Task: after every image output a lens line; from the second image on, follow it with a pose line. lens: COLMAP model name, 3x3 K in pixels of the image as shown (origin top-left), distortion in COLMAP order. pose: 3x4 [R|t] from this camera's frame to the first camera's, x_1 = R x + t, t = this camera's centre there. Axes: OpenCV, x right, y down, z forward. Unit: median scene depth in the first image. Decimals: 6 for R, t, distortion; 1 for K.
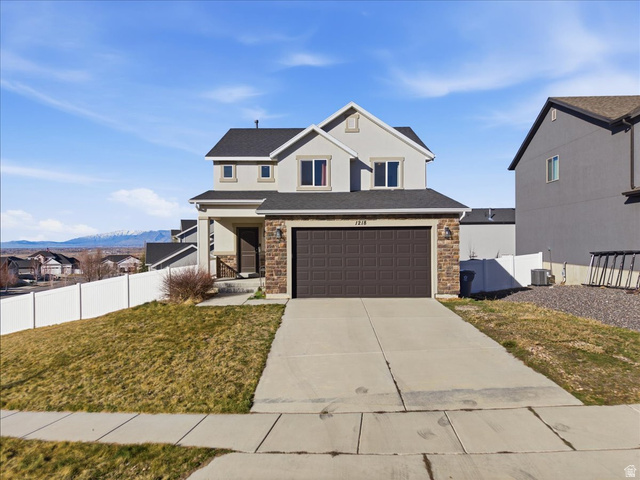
lens RADIAL K [[424.5, 0, 320.0], [0, 424.5, 240.0], [0, 0, 1]] dist [0.004446, -0.000933]
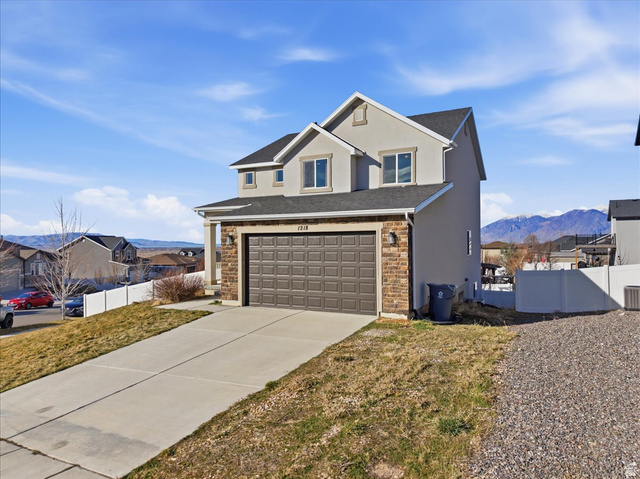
lens RADIAL K [[424.5, 0, 320.0], [0, 424.5, 239.5], [0, 0, 1]] dist [0.004446, -0.000933]
pose [[0.889264, -0.003797, -0.457378, 0.458316], [0.004958, 0.999987, 0.001338, -0.013940], [0.457367, -0.003457, 0.889271, 0.175075]]
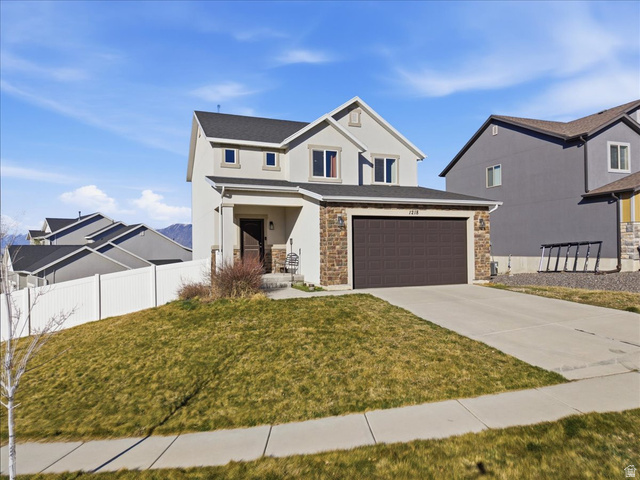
lens RADIAL K [[424.5, 0, 320.0], [0, 424.5, 240.0], [0, 0, 1]] dist [0.004446, -0.000933]
pose [[0.929558, 0.003567, 0.368658, -0.411672], [0.003632, 0.999816, -0.018833, 0.037153], [-0.368657, 0.018845, 0.929374, 0.111973]]
